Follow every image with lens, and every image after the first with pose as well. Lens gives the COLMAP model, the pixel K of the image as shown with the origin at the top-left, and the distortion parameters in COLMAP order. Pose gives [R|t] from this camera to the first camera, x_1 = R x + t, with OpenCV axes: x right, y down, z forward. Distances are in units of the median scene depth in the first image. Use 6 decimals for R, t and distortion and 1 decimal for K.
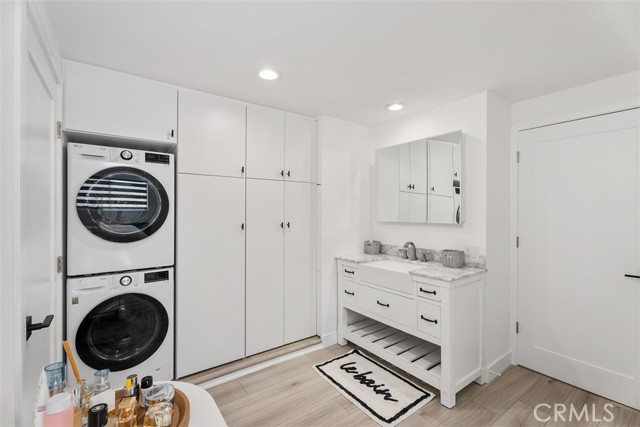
lens RADIAL K [[287.9, 0, 320.0], [0, 287.9, 207.3], [0, 0, 1]] dist [-0.000762, -0.000029]
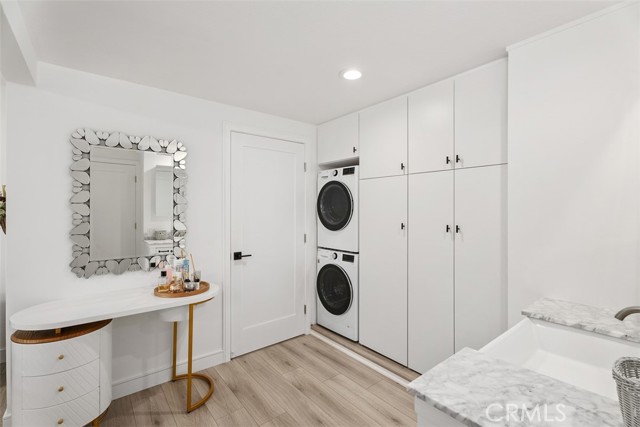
lens RADIAL K [[287.9, 0, 320.0], [0, 287.9, 207.3], [0, 0, 1]] dist [-0.000762, -0.000029]
pose [[0.048271, -0.013148, -0.998748, 0.761951], [0.005430, 0.999902, -0.012901, 0.017211], [0.998820, -0.004800, 0.048337, 0.779173]]
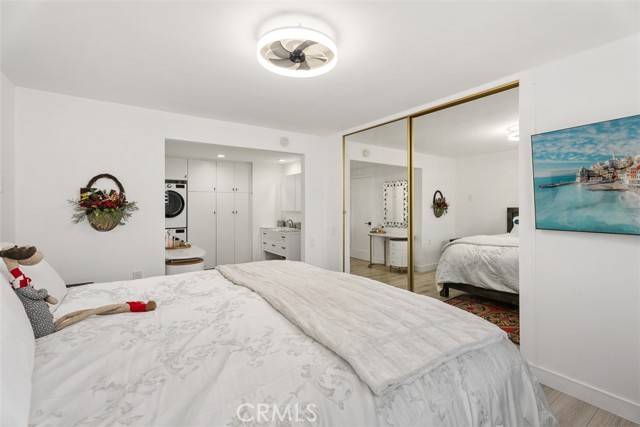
lens RADIAL K [[295.1, 0, 320.4], [0, 295.1, 200.8], [0, 0, 1]] dist [-0.000166, -0.000052]
pose [[0.999521, -0.005998, -0.030373, 0.775944], [0.005787, 0.999958, -0.007044, -0.009490], [0.030414, 0.006865, 0.999514, -1.610571]]
